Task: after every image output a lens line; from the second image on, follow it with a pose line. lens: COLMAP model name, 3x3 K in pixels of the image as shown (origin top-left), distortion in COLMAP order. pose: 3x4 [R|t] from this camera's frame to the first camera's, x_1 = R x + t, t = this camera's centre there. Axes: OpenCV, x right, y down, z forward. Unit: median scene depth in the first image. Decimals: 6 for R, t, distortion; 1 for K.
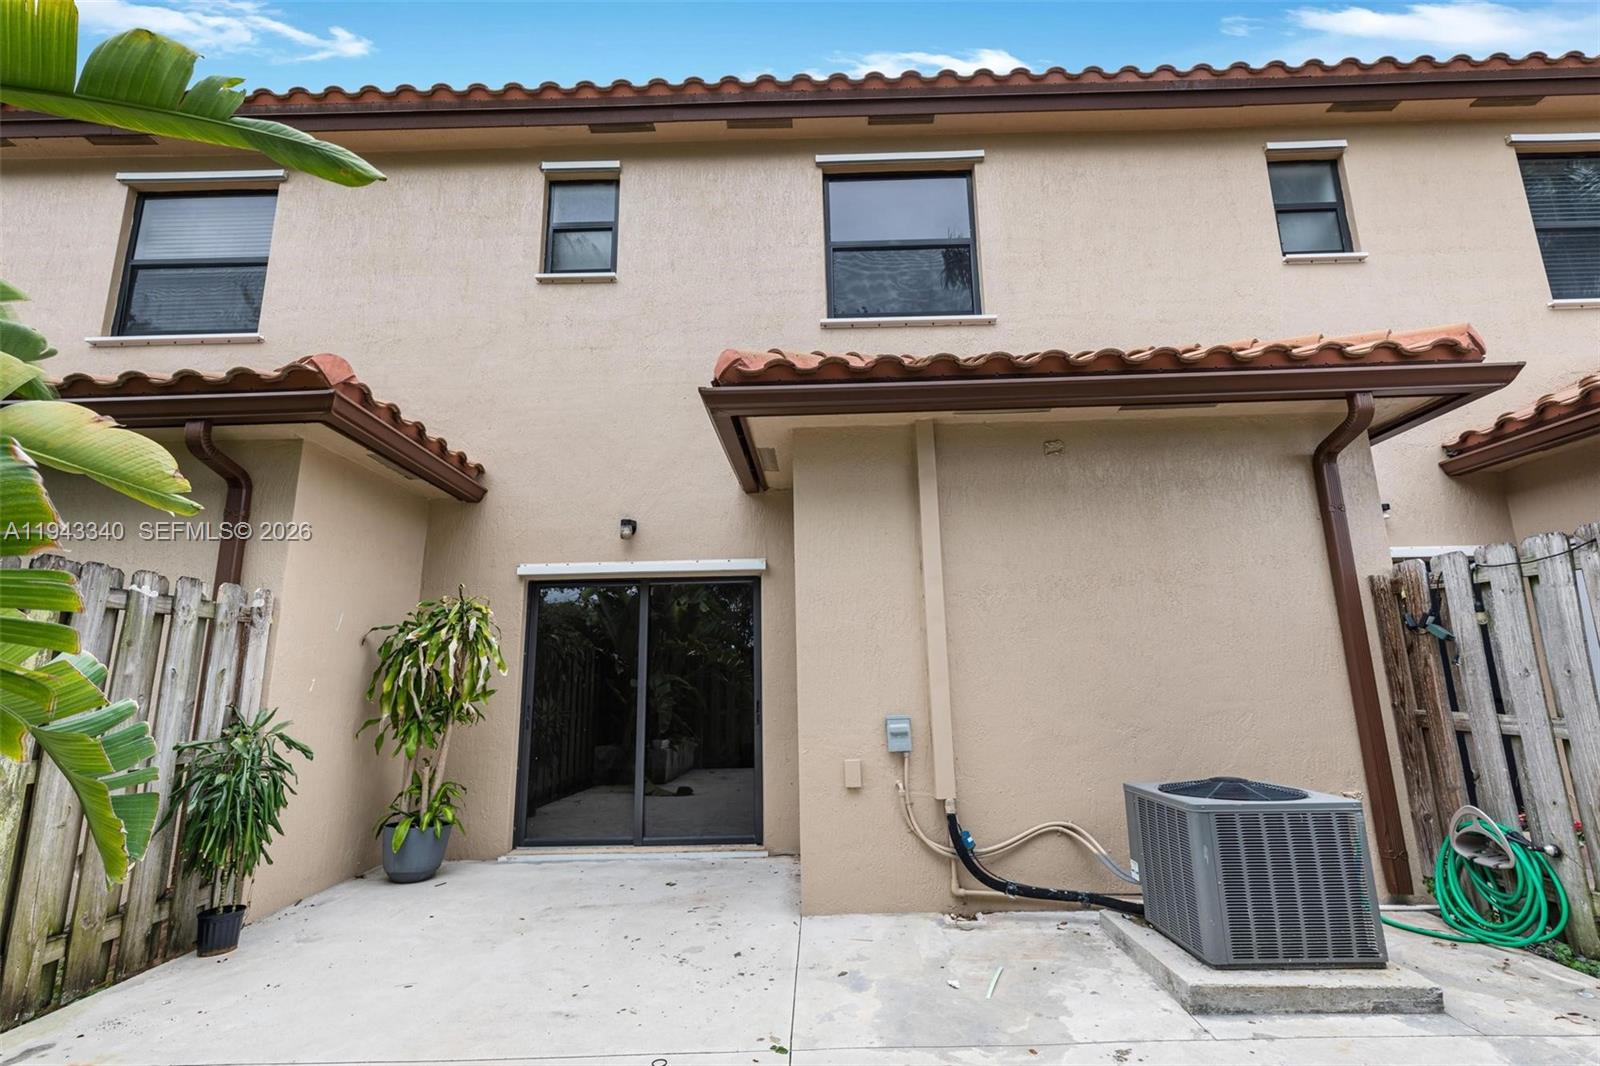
lens RADIAL K [[726.9, 0, 800.0], [0, 726.9, 533.0], [0, 0, 1]] dist [0.003400, 0.000637]
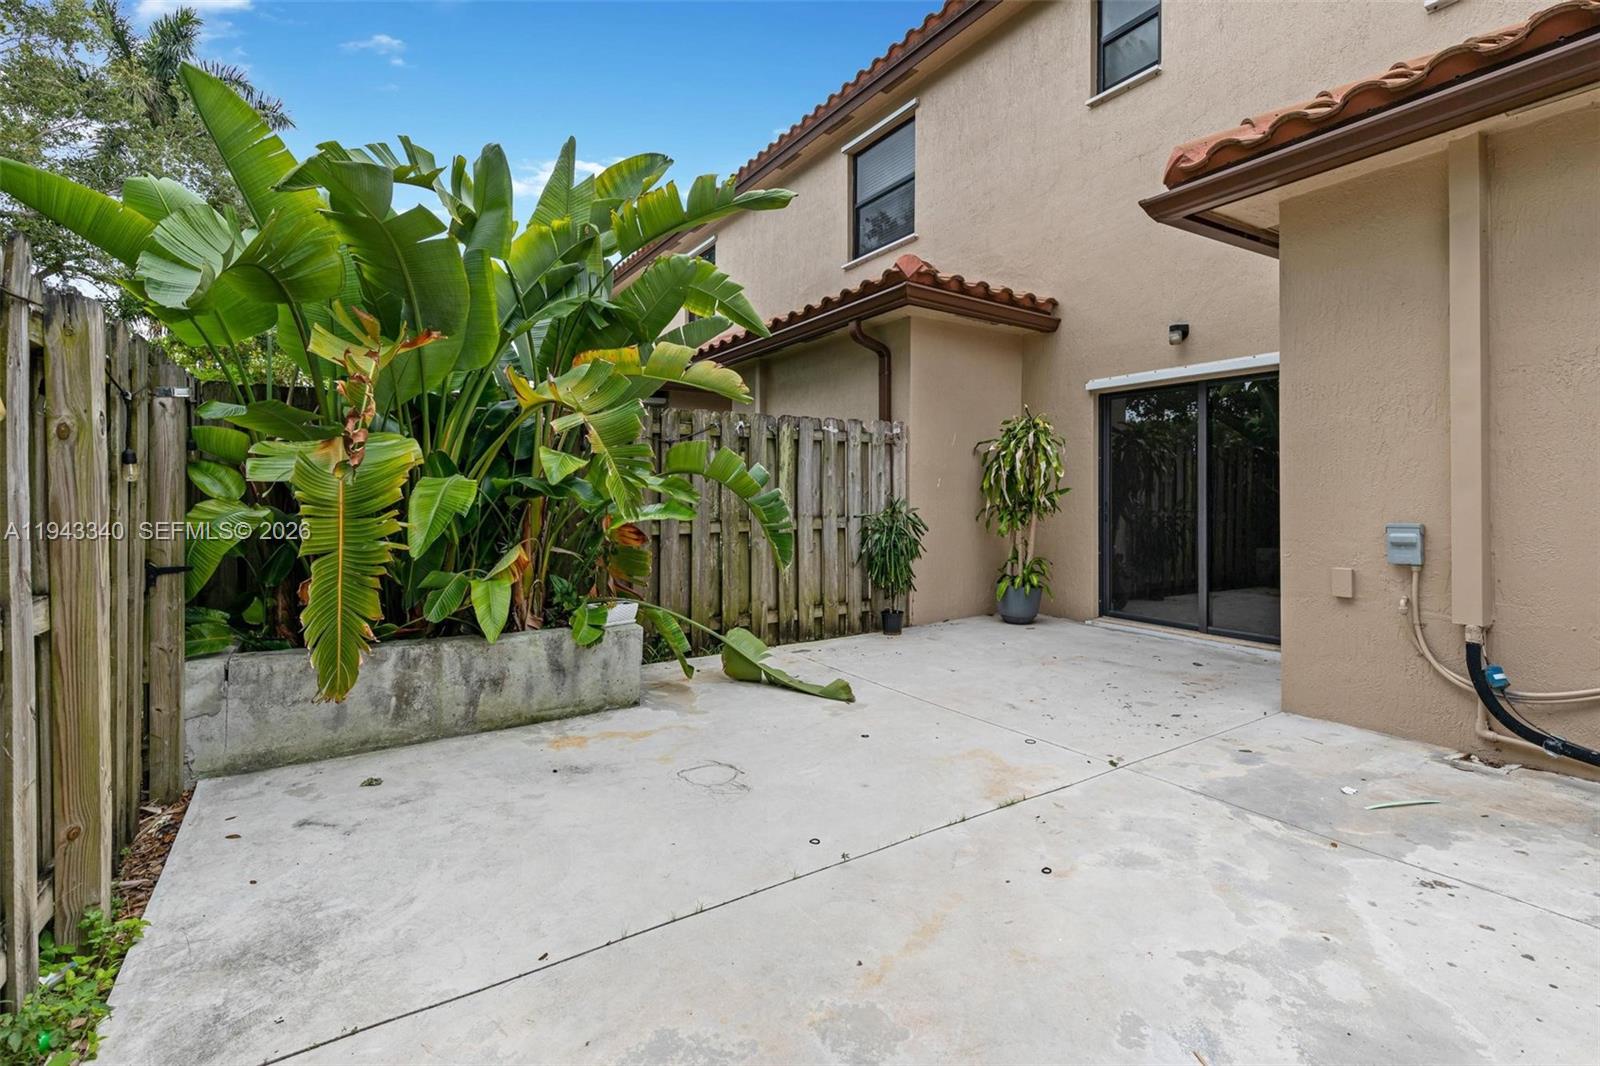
lens RADIAL K [[757.5, 0, 804.7], [0, 757.5, 489.6], [0, 0, 1]] dist [-0.001625, -0.000561]
pose [[0.538451, 0.014789, -0.842527, 0.485966], [0.162792, 0.979185, 0.121227, -0.008105], [0.826782, -0.202432, 0.524836, -0.031665]]
